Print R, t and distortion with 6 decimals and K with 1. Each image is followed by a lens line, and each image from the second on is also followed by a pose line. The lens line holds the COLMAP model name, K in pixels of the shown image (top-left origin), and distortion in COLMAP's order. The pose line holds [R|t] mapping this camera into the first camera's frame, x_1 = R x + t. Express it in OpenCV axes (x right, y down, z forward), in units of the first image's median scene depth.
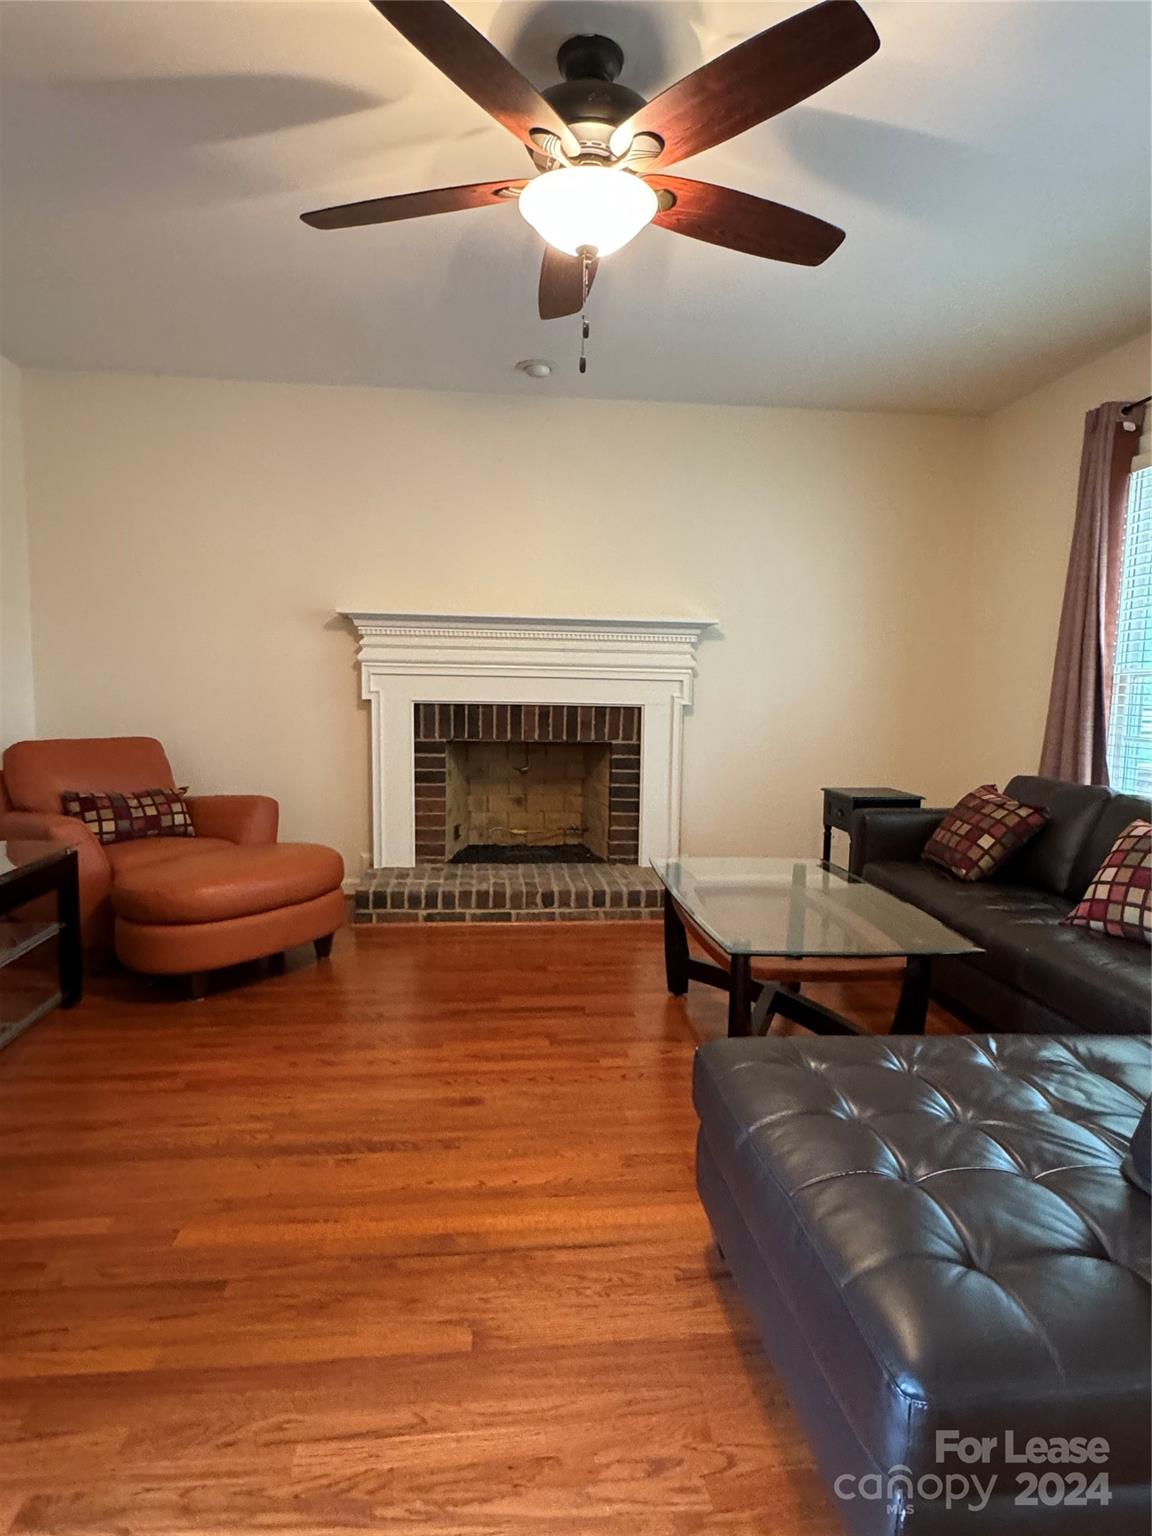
lens RADIAL K [[881.2, 0, 575.6], [0, 881.2, 765.7], [0, 0, 1]] dist [-0.008376, 0.000121]
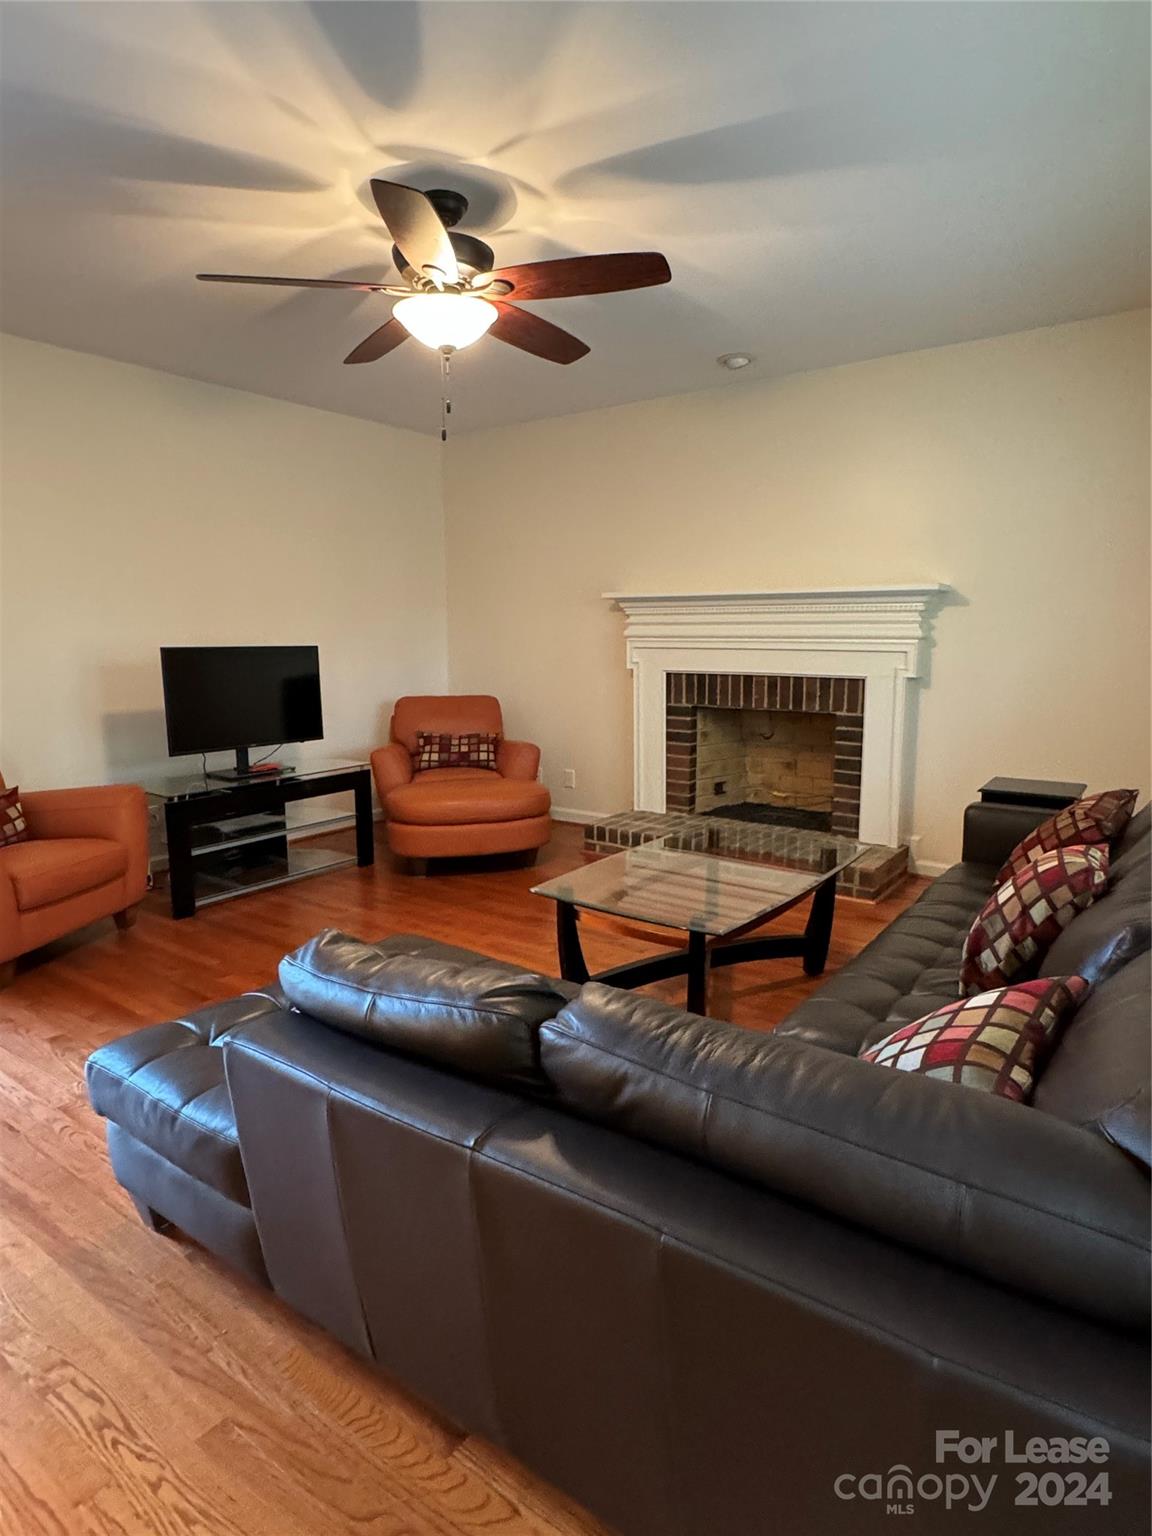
lens RADIAL K [[881.2, 0, 571.3], [0, 881.2, 767.3], [0, 0, 1]] dist [-0.008376, 0.000121]
pose [[0.731657, 0.084836, -0.676373, 0.517869], [-0.045976, 0.996108, 0.075206, -0.028213], [0.680120, -0.023927, 0.732710, 0.064169]]
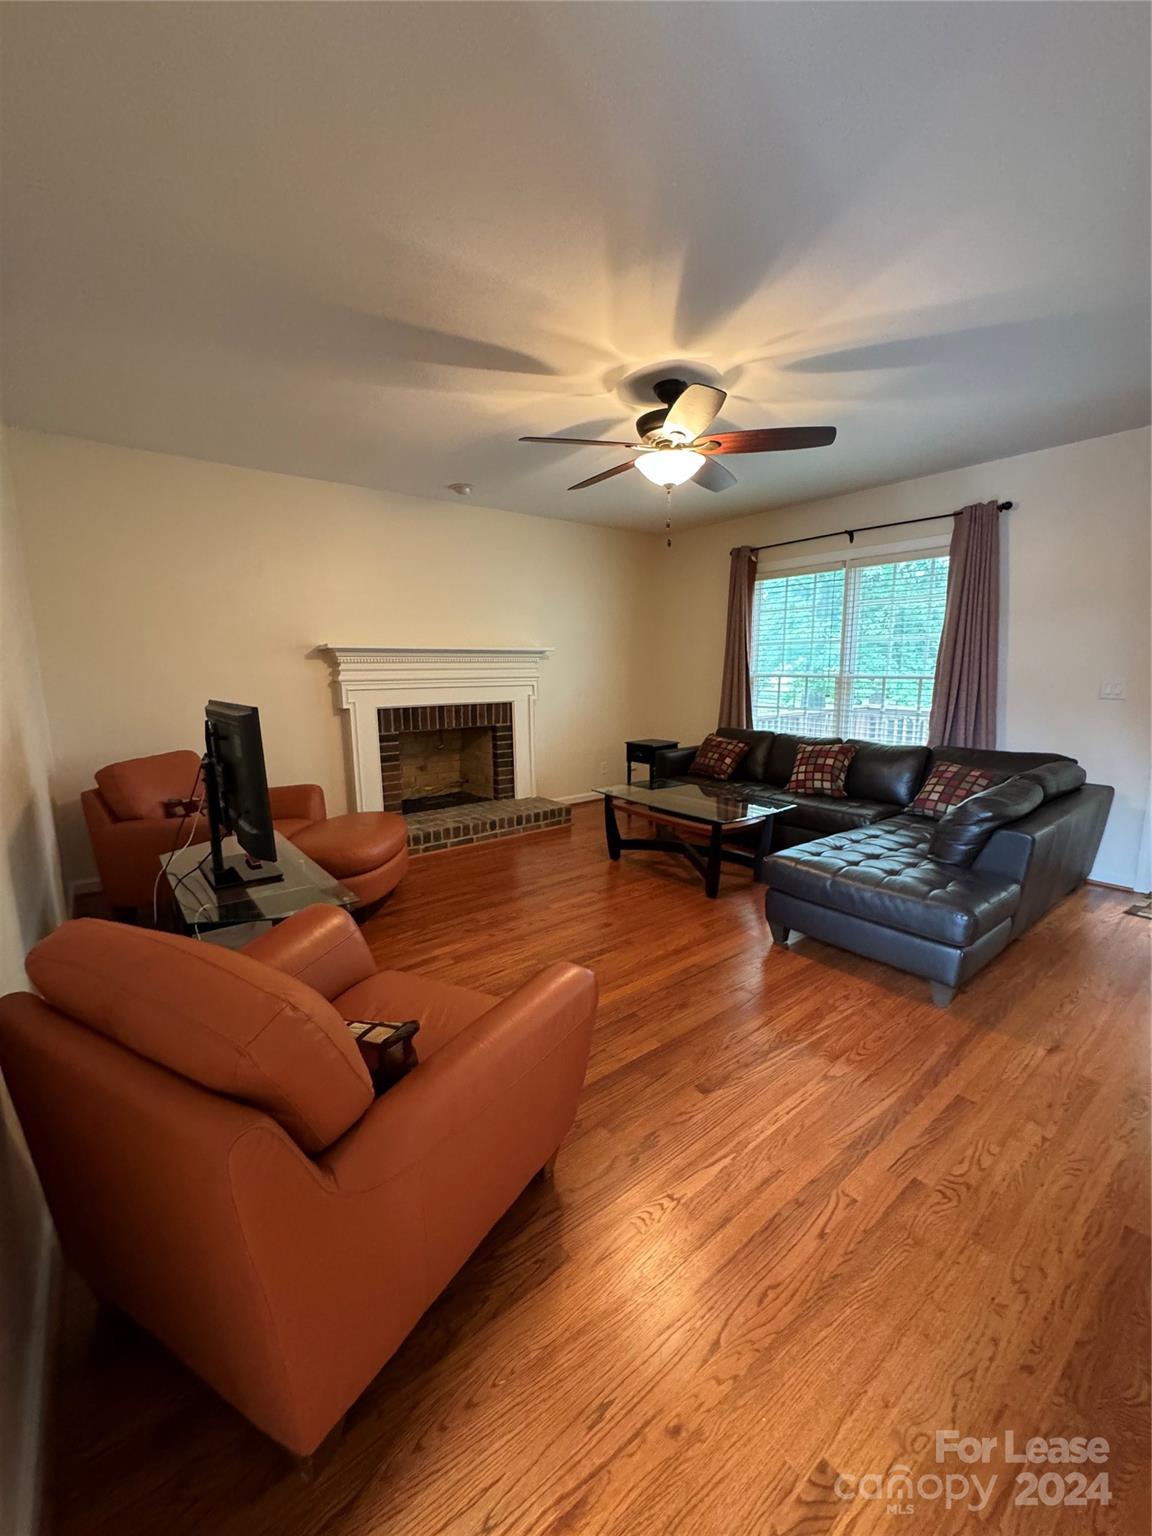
lens RADIAL K [[622.8, 0, 582.5], [0, 622.8, 767.4], [0, 0, 1]] dist [-0.002697, 0.000417]
pose [[0.839667, -0.111649, 0.531501, -0.454484], [0.073743, 0.993016, 0.092096, -0.044696], [-0.538072, -0.038135, 0.842036, -0.048713]]
